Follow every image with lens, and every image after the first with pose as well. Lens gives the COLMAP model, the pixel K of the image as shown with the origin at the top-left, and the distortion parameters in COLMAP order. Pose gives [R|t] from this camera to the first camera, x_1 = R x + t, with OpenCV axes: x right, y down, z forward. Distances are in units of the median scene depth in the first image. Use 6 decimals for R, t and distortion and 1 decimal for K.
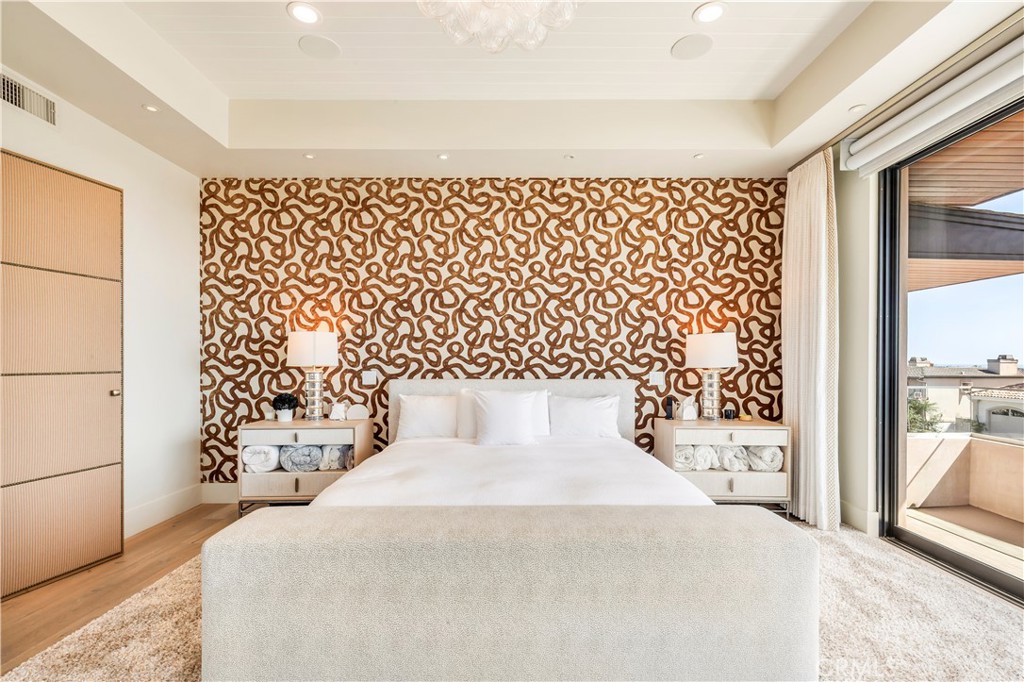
lens RADIAL K [[290.8, 0, 513.5], [0, 290.8, 366.2], [0, 0, 1]] dist [-0.013127, 0.000007]
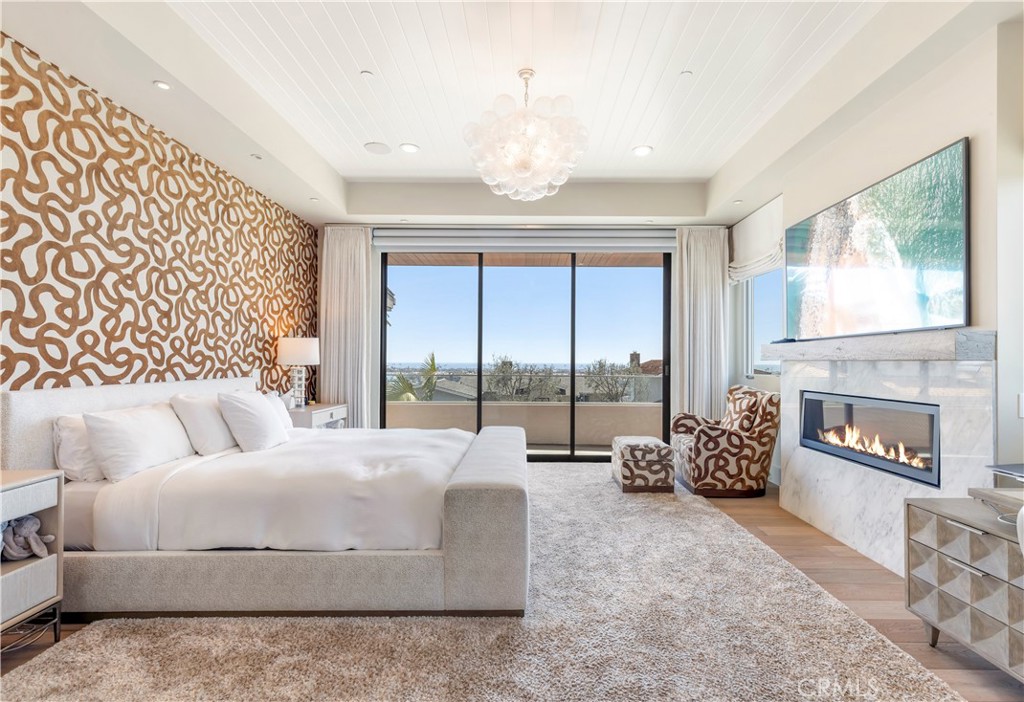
lens RADIAL K [[492.4, 0, 513.9], [0, 492.4, 352.3], [0, 0, 1]] dist [0.000726, 0.000182]
pose [[0.020826, 0.014972, 0.999671, -1.307337], [0.016256, 0.999751, -0.015312, -0.000116], [-0.999651, 0.016570, 0.020577, 0.002739]]
